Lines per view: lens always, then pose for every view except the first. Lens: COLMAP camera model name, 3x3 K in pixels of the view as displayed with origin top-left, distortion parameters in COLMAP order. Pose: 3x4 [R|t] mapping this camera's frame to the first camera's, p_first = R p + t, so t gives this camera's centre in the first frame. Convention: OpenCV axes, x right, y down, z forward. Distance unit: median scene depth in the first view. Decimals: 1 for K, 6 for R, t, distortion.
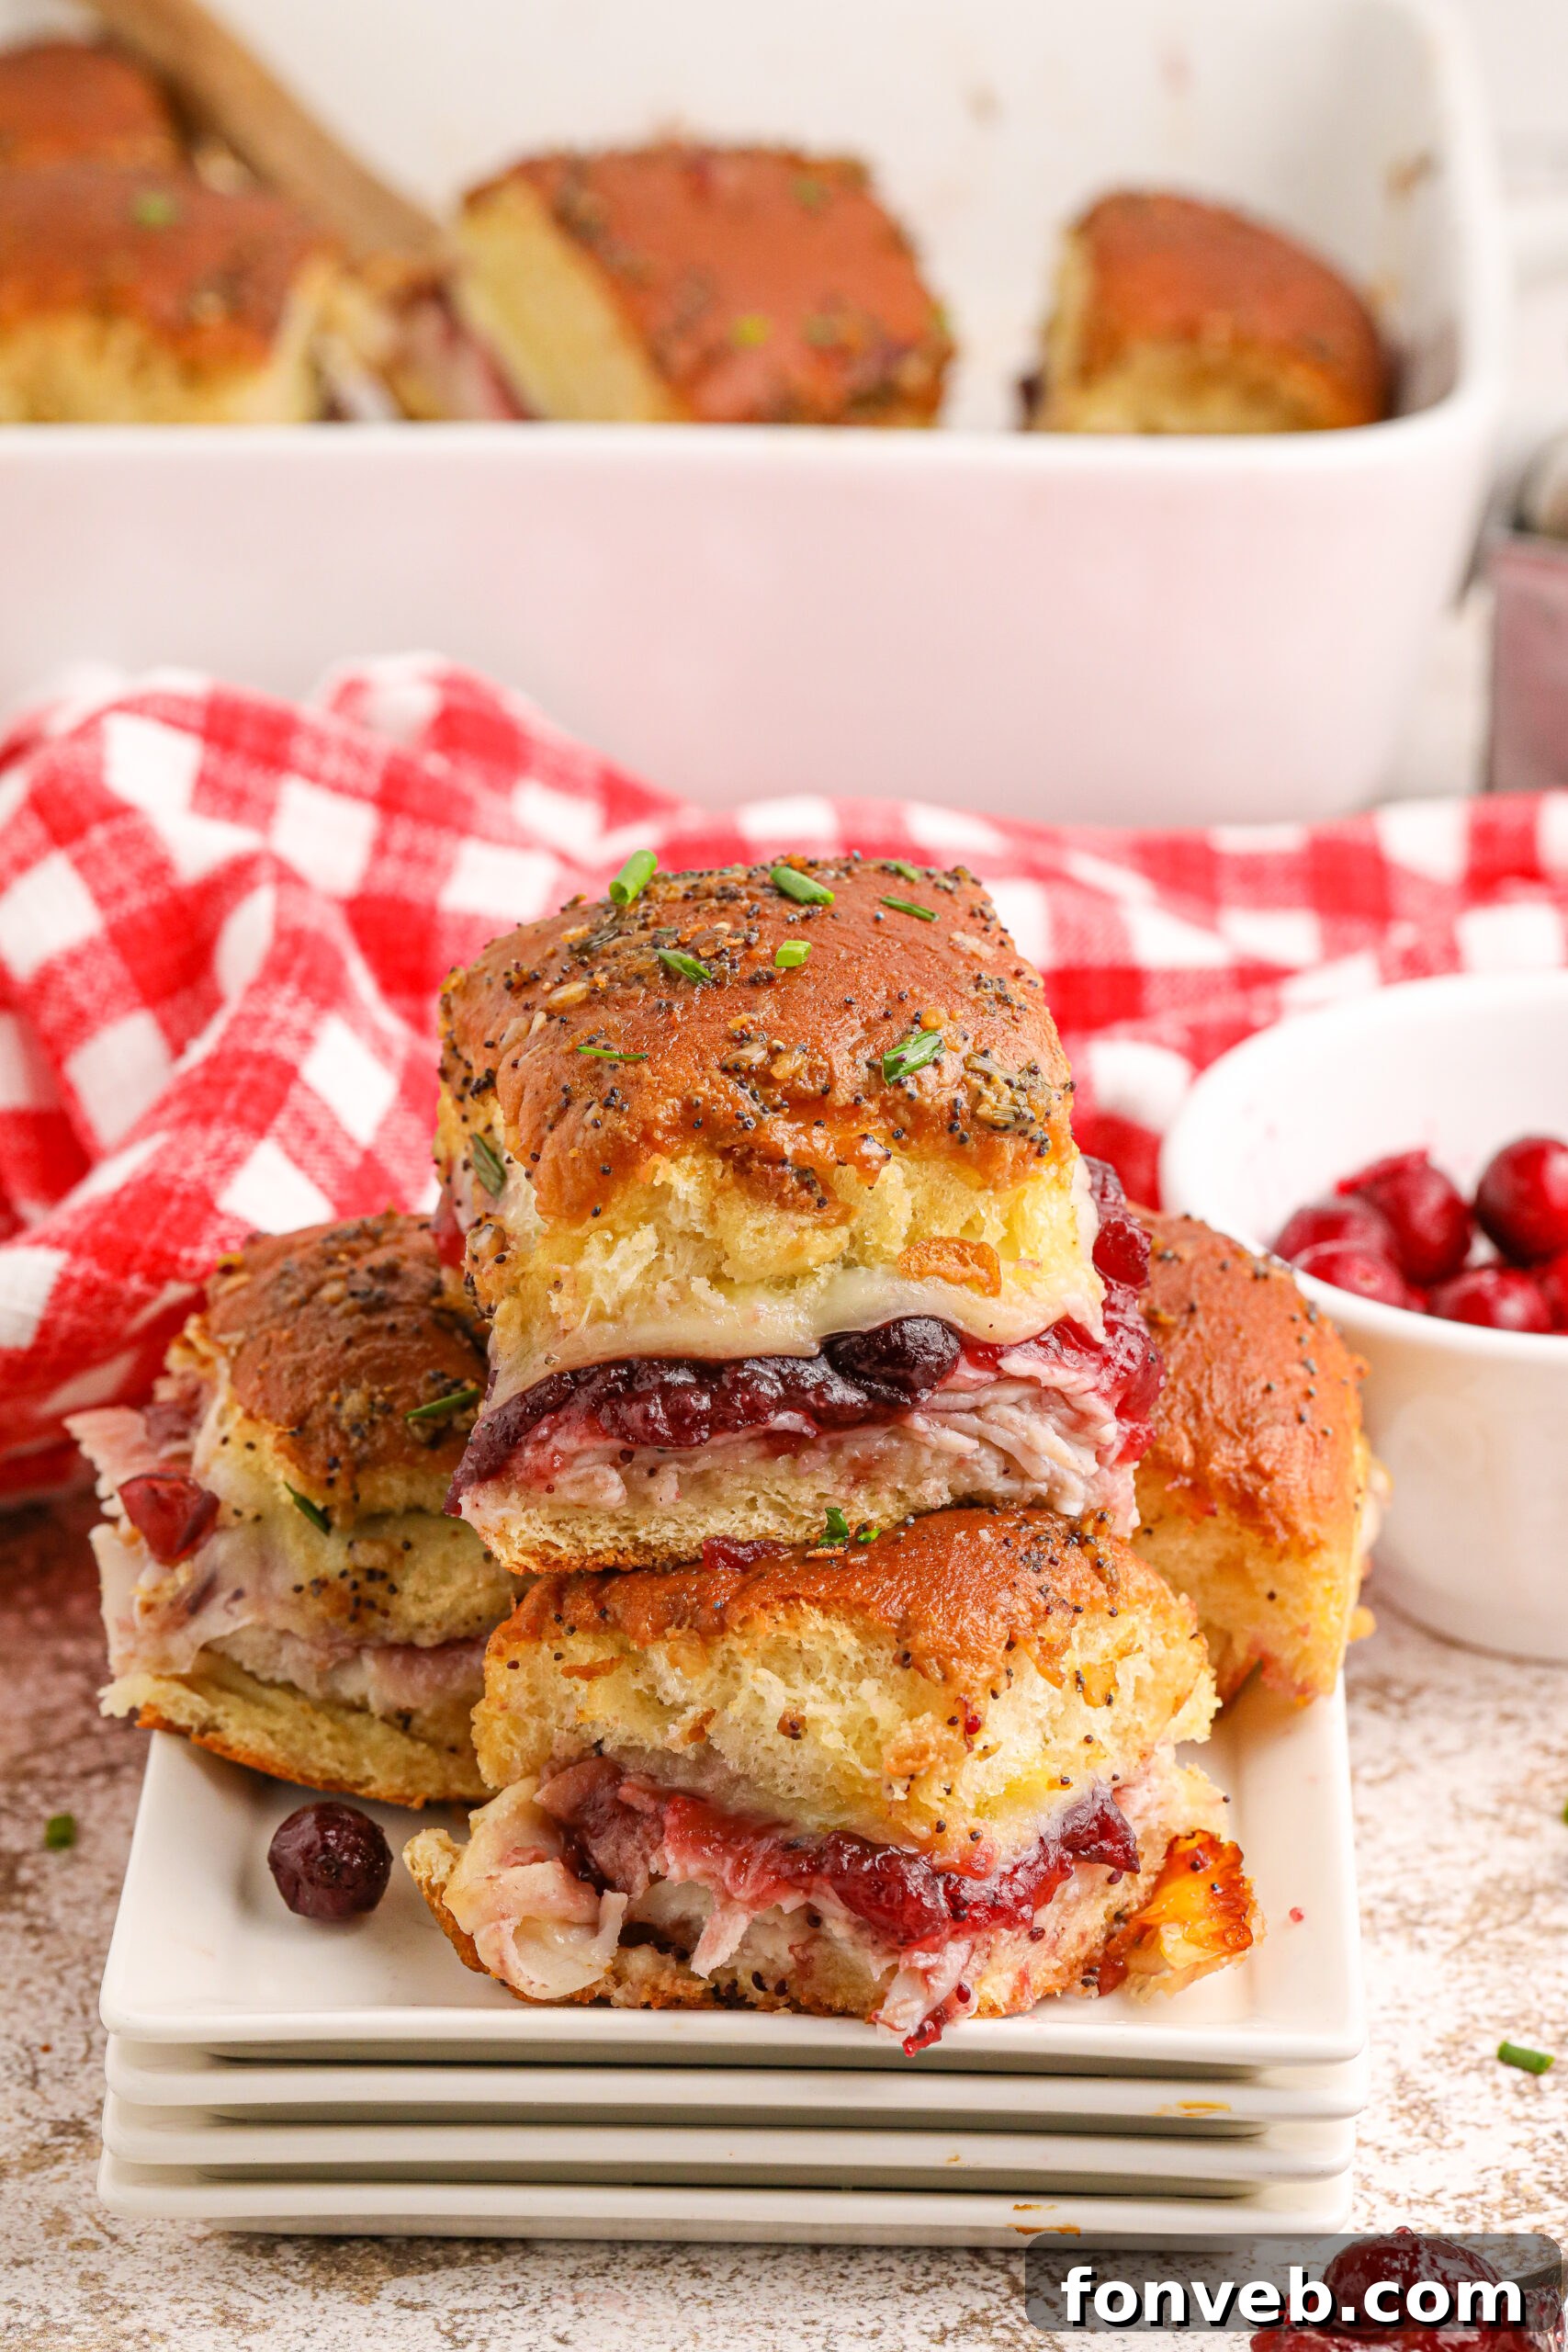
lens RADIAL K [[7592.8, 0, 855.1], [0, 7592.8, 1180.3], [0, 0, 1]] dist [0.054662, -1.386369]
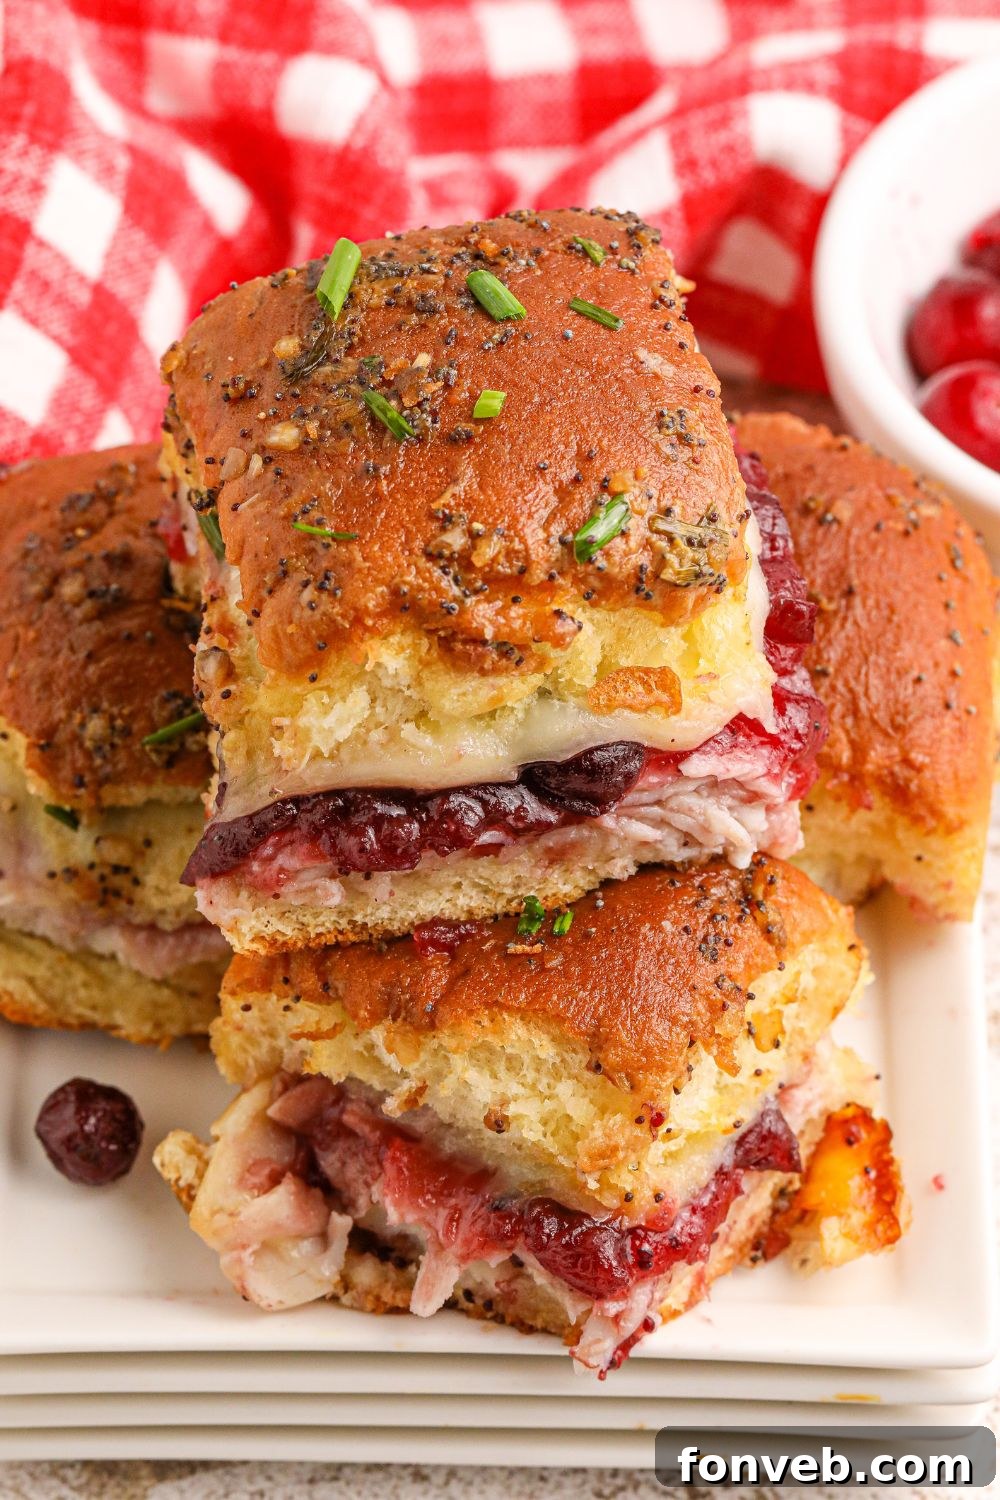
lens RADIAL K [[6029.9, 0, 500.0], [0, 6029.9, 750.0], [0, 0, 1]] dist [0.029239, 2.989195]
pose [[0.999962, -0.008707, -0.000739, -0.006542], [0.008351, 0.927317, 0.374184, -0.307559], [-0.002573, -0.374175, 0.927354, 0.187741]]
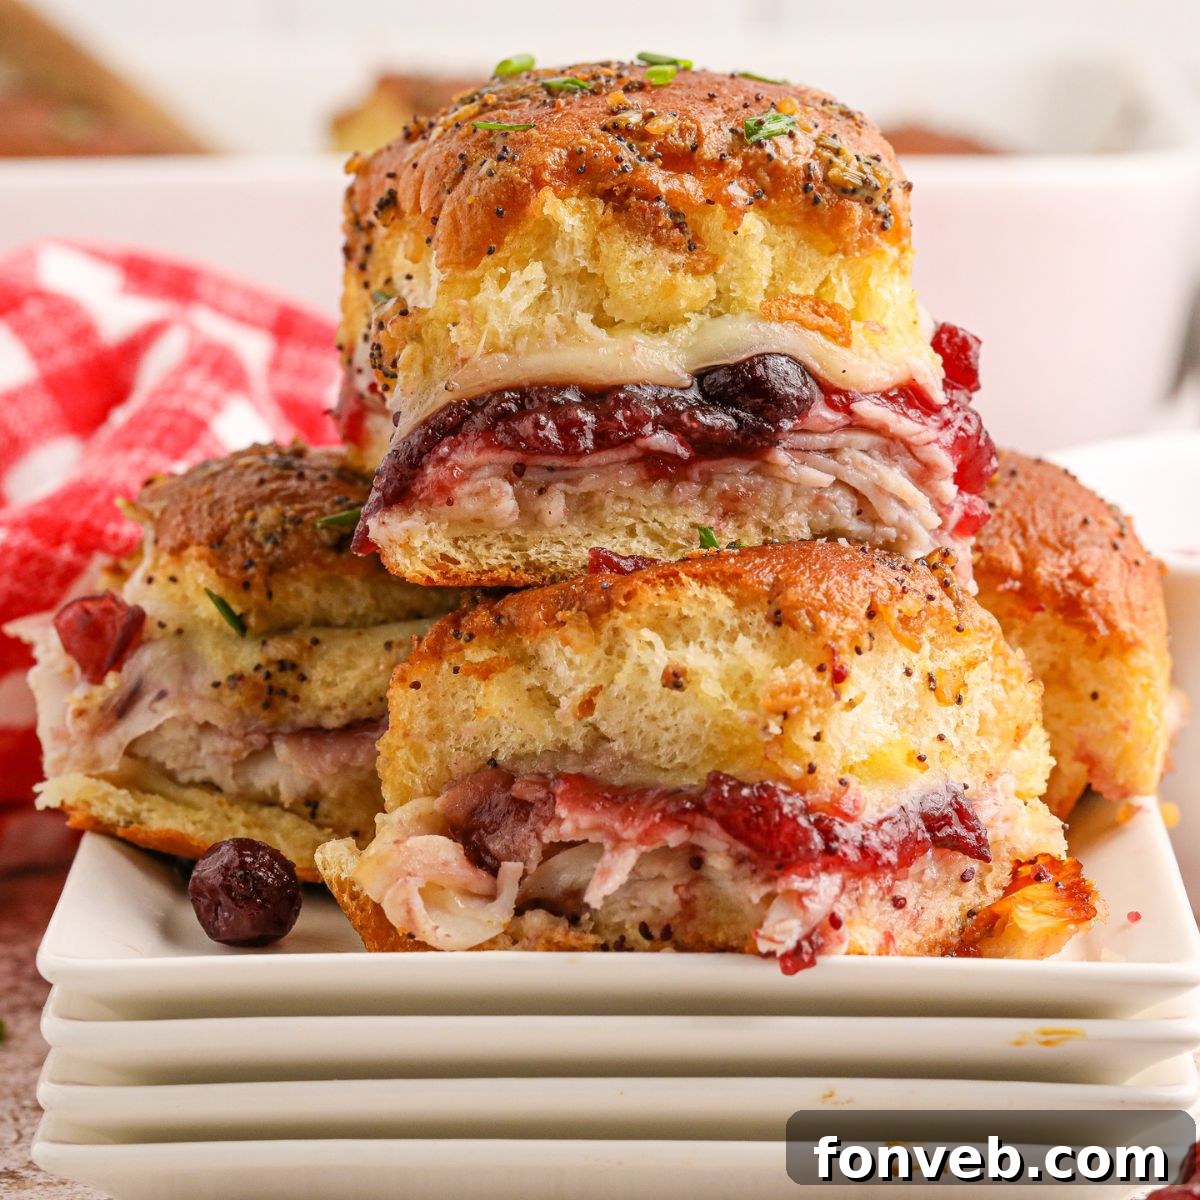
lens RADIAL K [[5936.0, 0, 600.0], [0, 5936.0, 600.0], [0, 0, 1]] dist [-0.075403, 2.281068]
pose [[0.999915, -0.009804, 0.008572, -0.025719], [0.011705, 0.965101, -0.261615, 0.279037], [-0.005708, 0.261694, 0.965134, 0.168811]]
